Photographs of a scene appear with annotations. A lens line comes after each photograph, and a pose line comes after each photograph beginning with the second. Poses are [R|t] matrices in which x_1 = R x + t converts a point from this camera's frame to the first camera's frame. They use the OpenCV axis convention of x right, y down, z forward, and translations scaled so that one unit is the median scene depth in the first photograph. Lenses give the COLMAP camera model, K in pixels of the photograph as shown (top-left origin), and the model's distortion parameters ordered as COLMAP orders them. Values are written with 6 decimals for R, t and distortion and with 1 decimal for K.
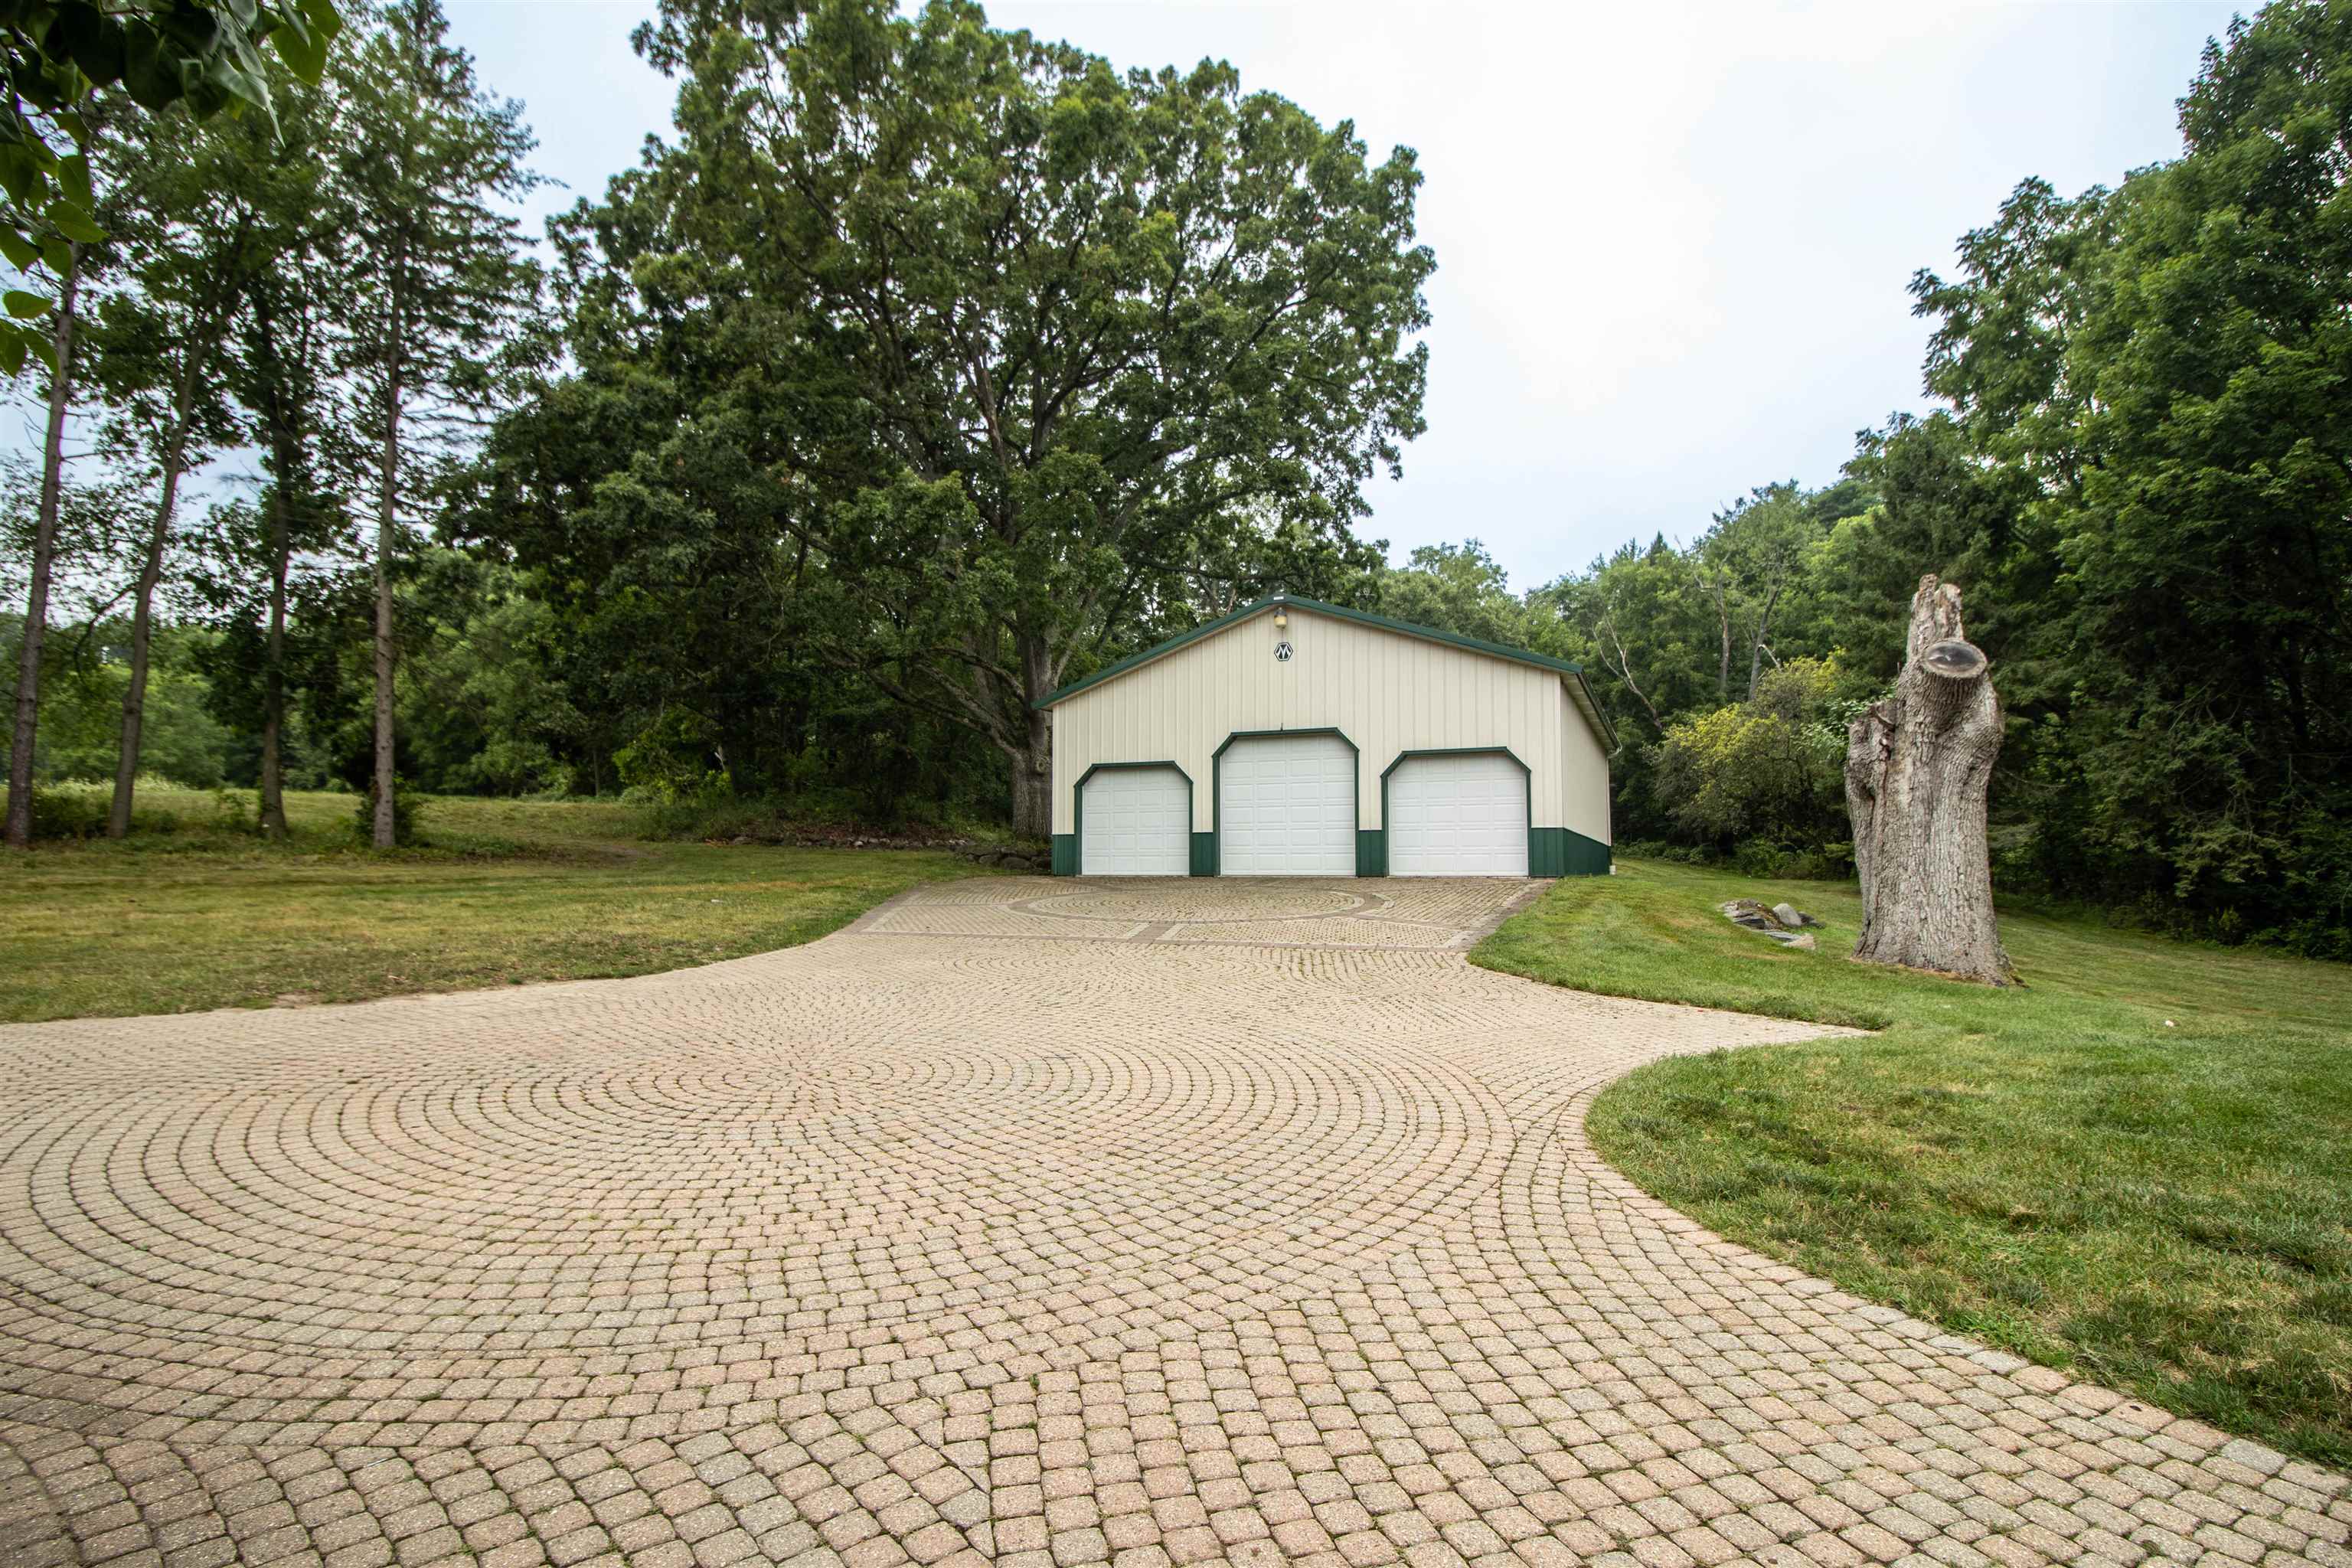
lens RADIAL K [[1153.9, 0, 1171.1], [0, 1153.9, 777.4], [0, 0, 1]] dist [-0.003694, -0.010562]
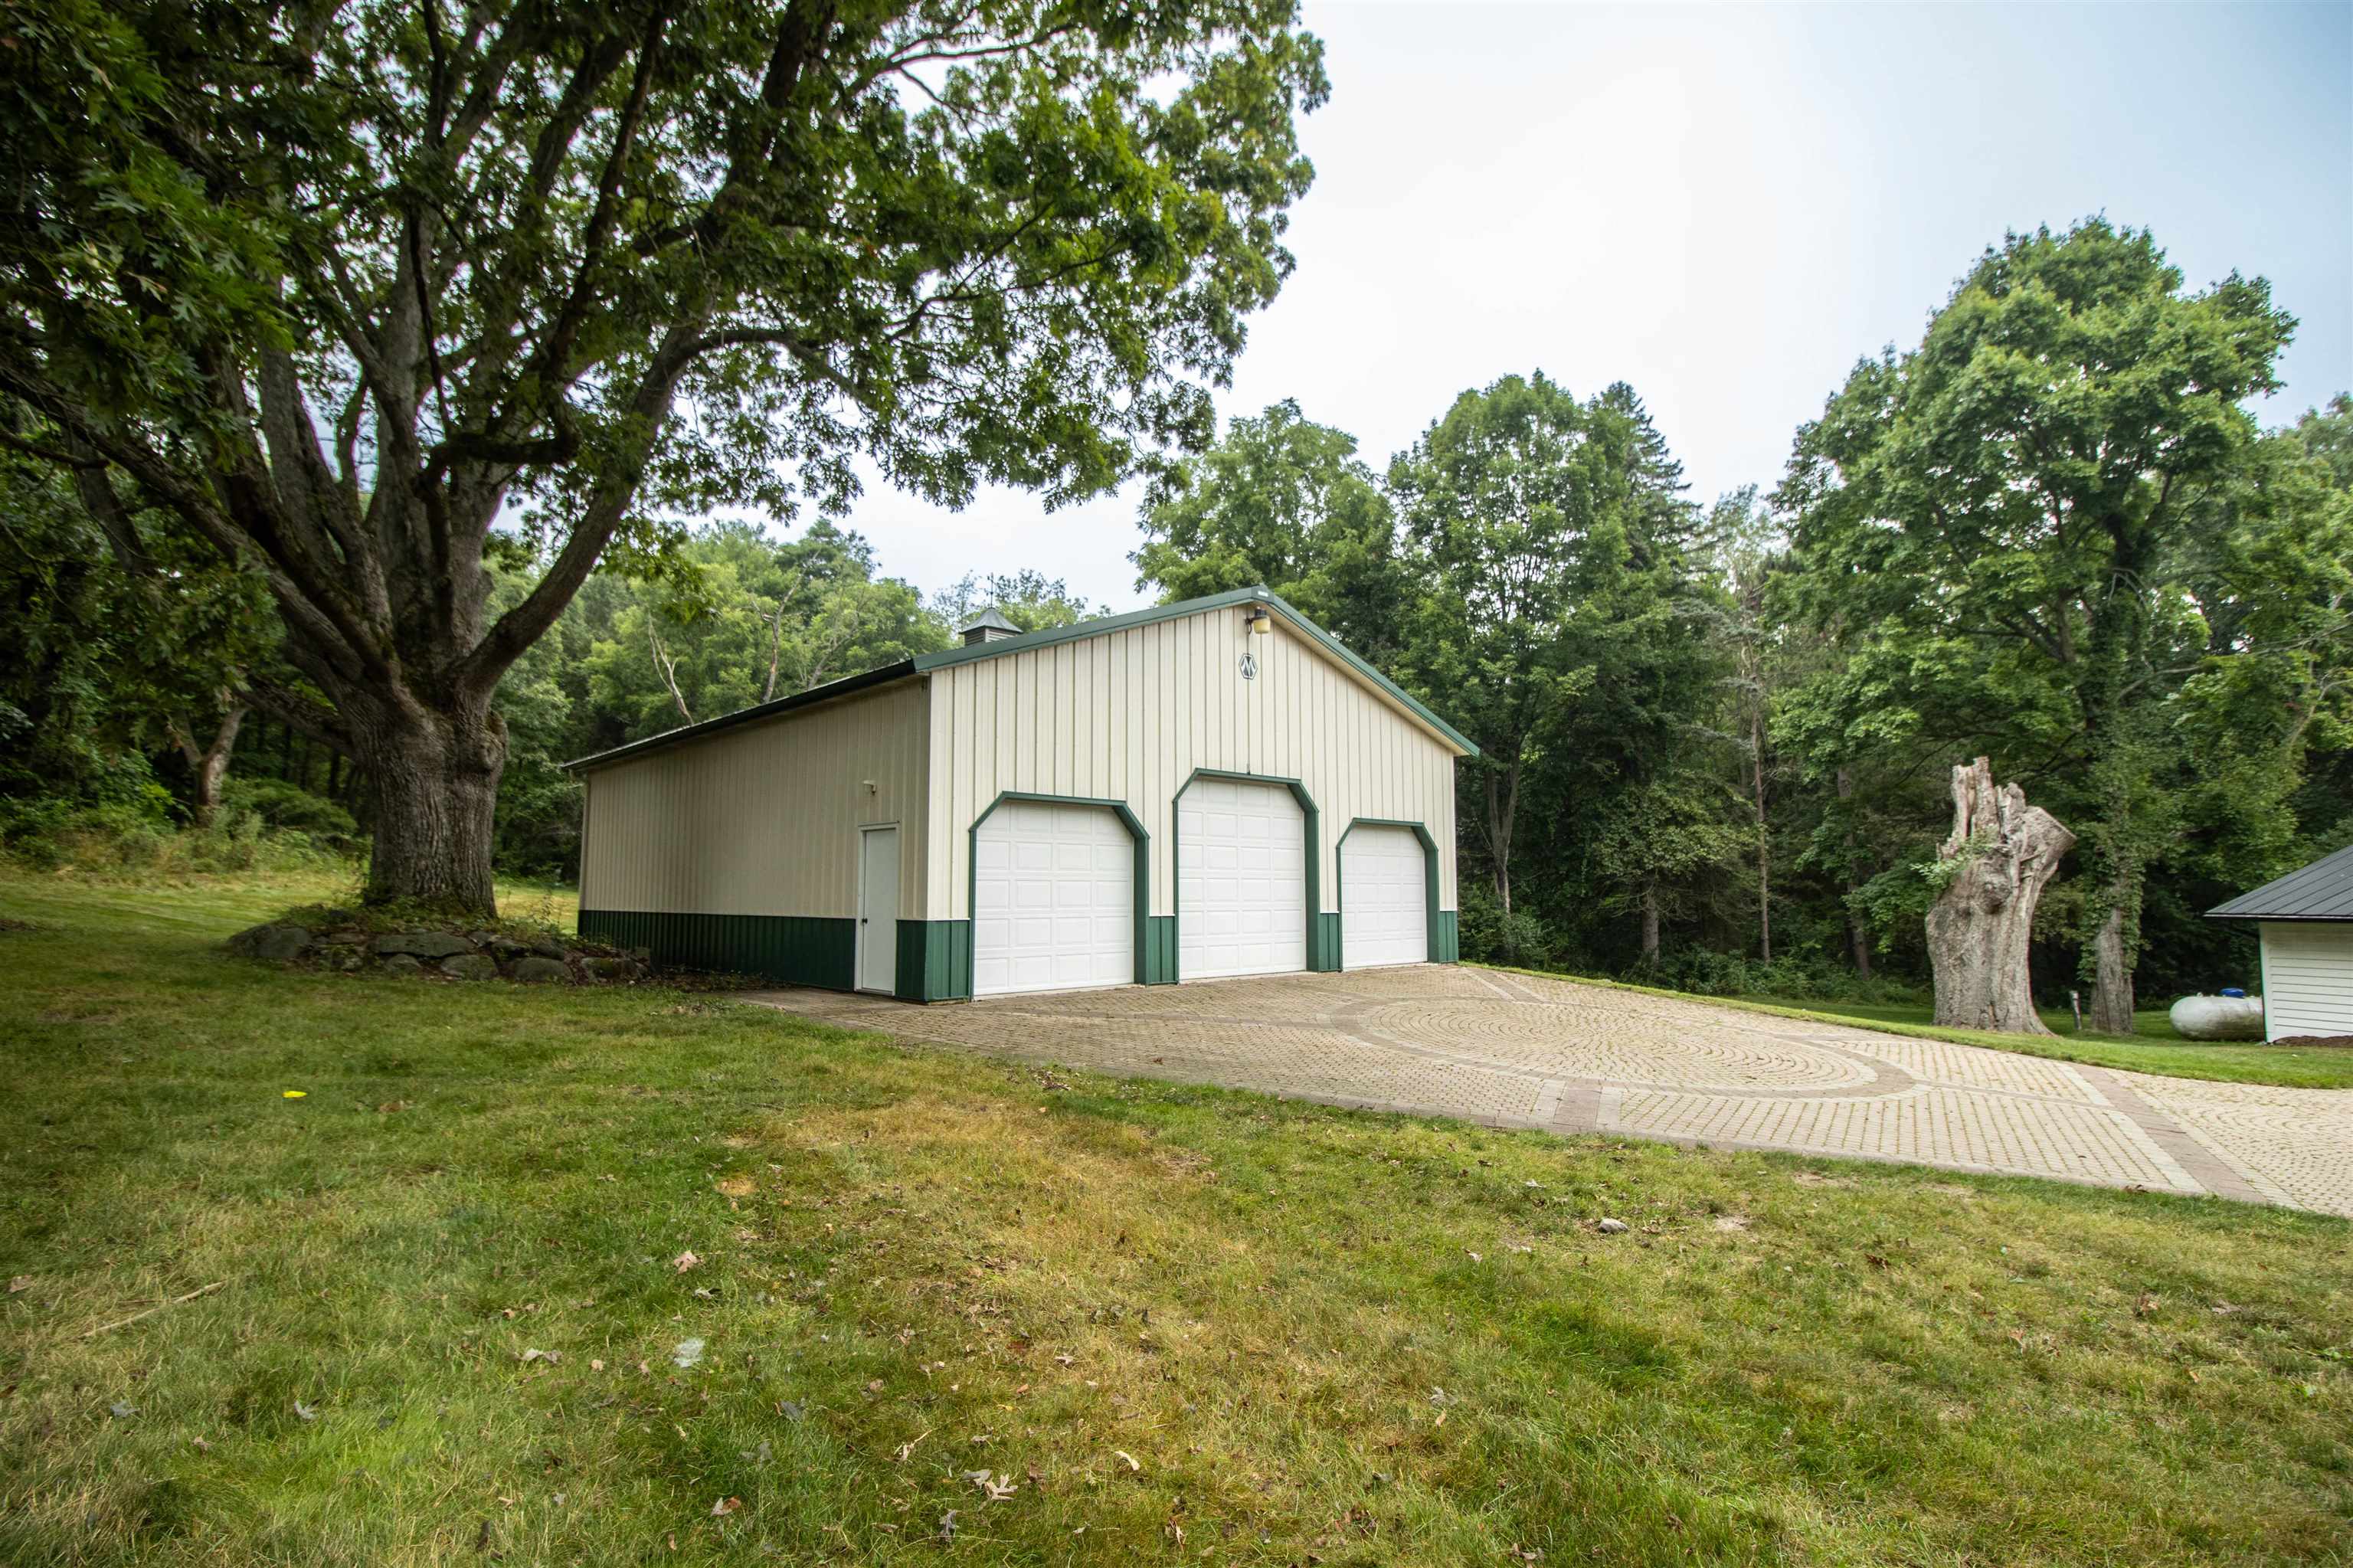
lens RADIAL K [[1154.4, 0, 1171.6], [0, 1154.4, 777.4], [0, 0, 1]] dist [-0.003694, -0.010562]
pose [[0.398192, 0.090634, 0.912814, -0.561854], [-0.076460, 0.994923, -0.065433, 0.011617], [-0.914110, -0.043739, 0.403100, 0.720213]]
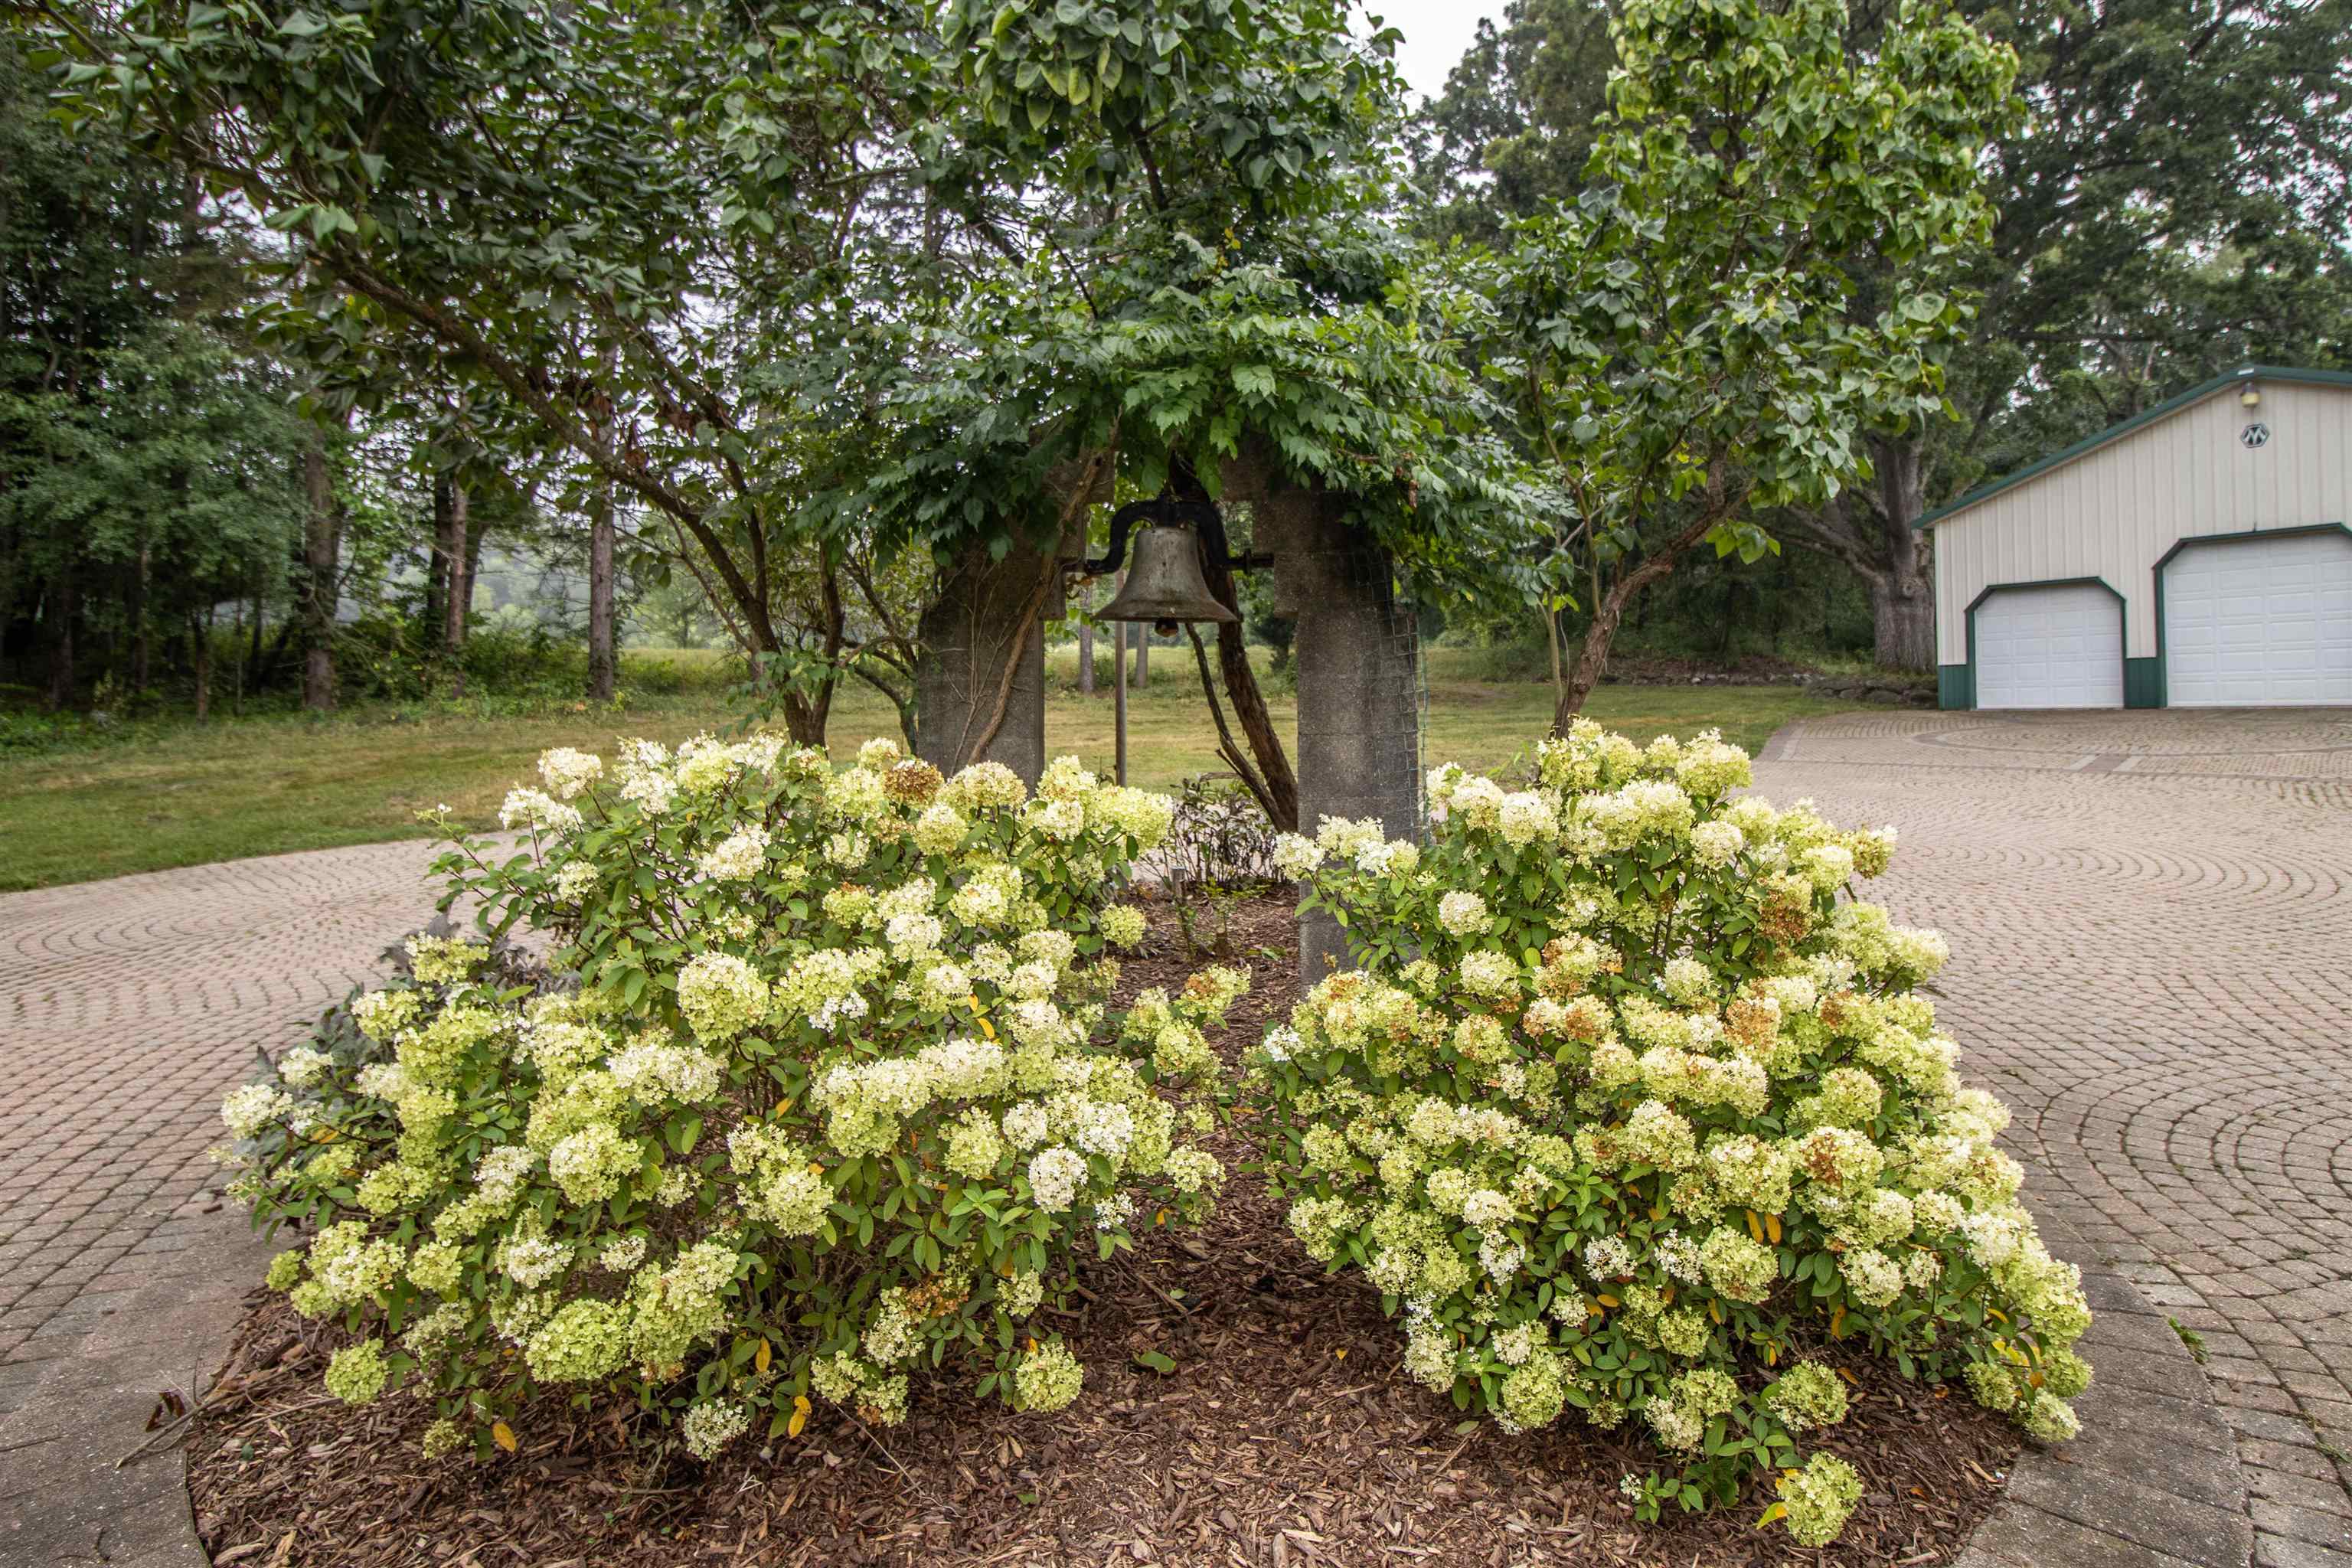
lens RADIAL K [[1290.0, 0, 1201.3], [0, 1290.0, 677.5], [0, 0, 1]] dist [0.000241, -0.013273]
pose [[0.838777, -0.023357, -0.543973, -0.038926], [0.052257, 0.997921, 0.037728, -0.010120], [0.541961, -0.060071, 0.838254, -0.182089]]
